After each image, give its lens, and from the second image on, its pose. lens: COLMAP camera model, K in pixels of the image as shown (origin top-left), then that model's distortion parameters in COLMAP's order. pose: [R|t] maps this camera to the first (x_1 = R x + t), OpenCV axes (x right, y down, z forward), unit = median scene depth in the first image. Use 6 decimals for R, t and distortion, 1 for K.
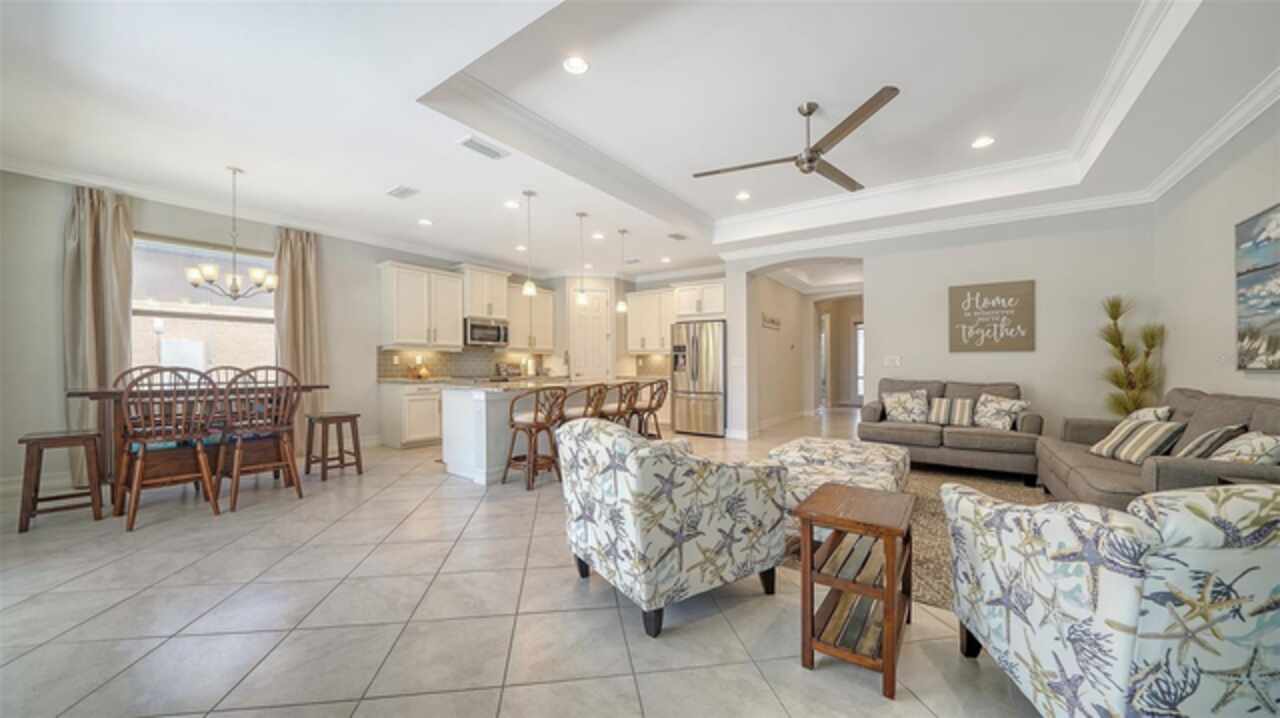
lens RADIAL K [[451.7, 0, 638.1], [0, 451.7, 365.9], [0, 0, 1]] dist [-0.010844, -0.000189]
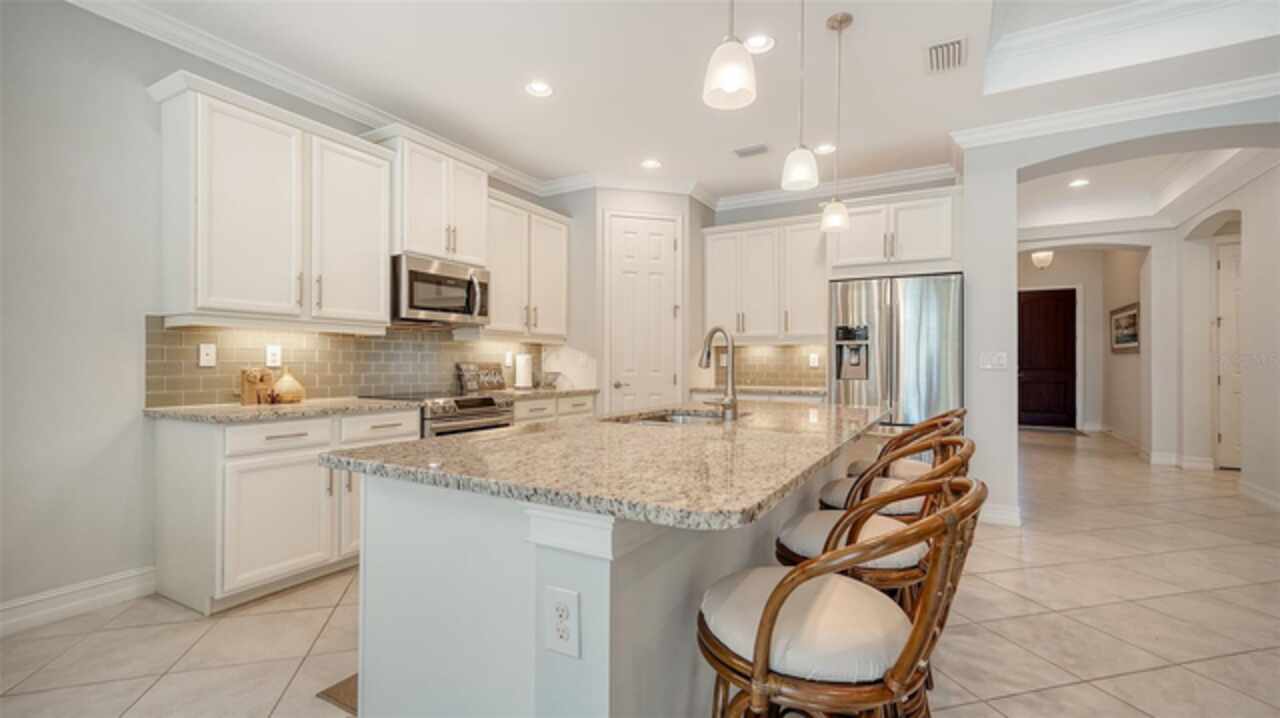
lens RADIAL K [[553.8, 0, 638.7], [0, 553.8, 353.1], [0, 0, 1]] dist [0.010066, 0.000400]
pose [[0.993797, 0.000802, 0.111208, -0.289132], [0.001702, 0.999747, -0.022421, -0.004332], [-0.111198, 0.022471, 0.993544, 0.620432]]
